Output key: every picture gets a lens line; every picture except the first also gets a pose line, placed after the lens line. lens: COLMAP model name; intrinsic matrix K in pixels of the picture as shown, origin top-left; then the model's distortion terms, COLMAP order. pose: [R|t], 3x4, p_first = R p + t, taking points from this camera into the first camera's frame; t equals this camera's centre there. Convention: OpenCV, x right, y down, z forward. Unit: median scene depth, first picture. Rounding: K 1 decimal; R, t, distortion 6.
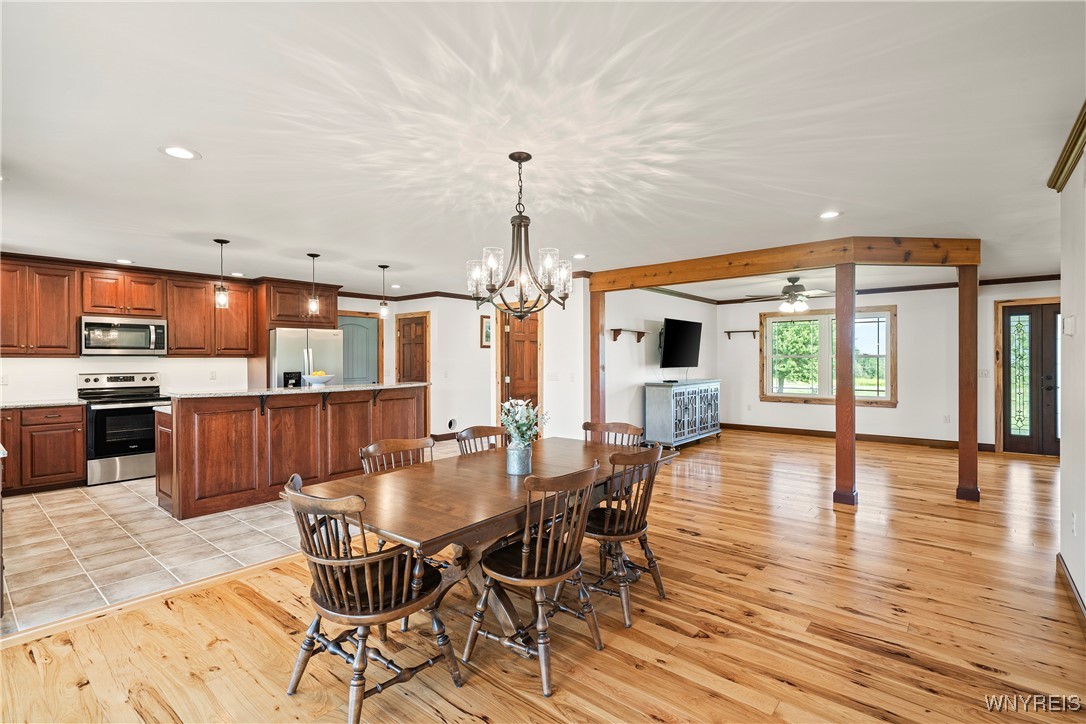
lens RADIAL K [[505.7, 0, 540.3], [0, 505.7, 361.0], [0, 0, 1]] dist [-0.000667, 0.000237]
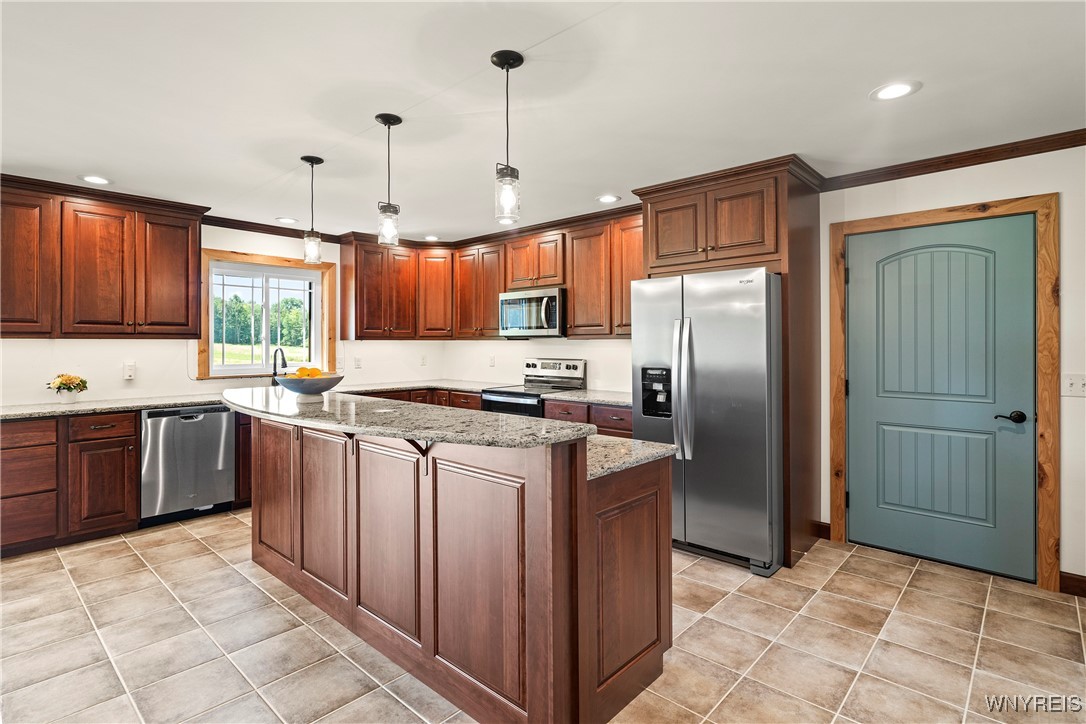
lens RADIAL K [[533.3, 0, 545.4], [0, 533.3, 343.5], [0, 0, 1]] dist [0.002095, 0.000511]
pose [[-0.032055, 0.000419, -0.999486, 0.037219], [-0.004702, 0.999989, 0.000570, -0.001917], [0.999475, 0.004718, -0.032053, 1.149557]]
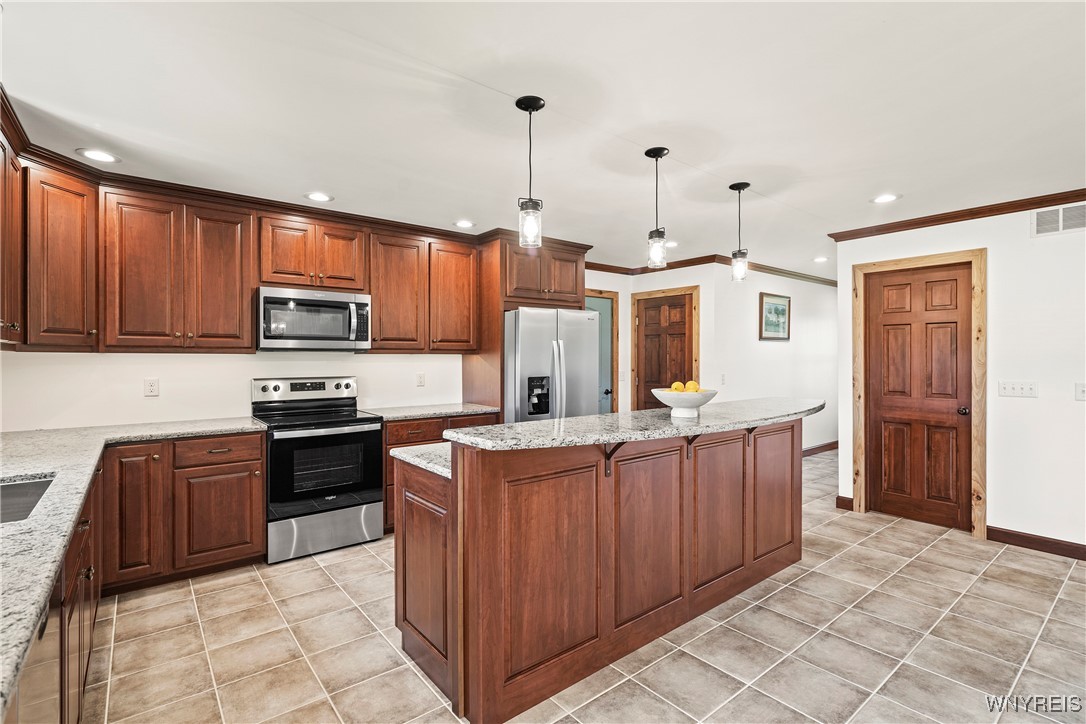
lens RADIAL K [[505.7, 0, 538.2], [0, 505.7, 357.8], [0, 0, 1]] dist [-0.000667, 0.000237]
pose [[0.980319, 0.000562, -0.197420, -0.461801], [-0.001398, 0.999991, -0.004093, 0.000641], [0.197416, 0.004289, 0.980310, 0.472194]]
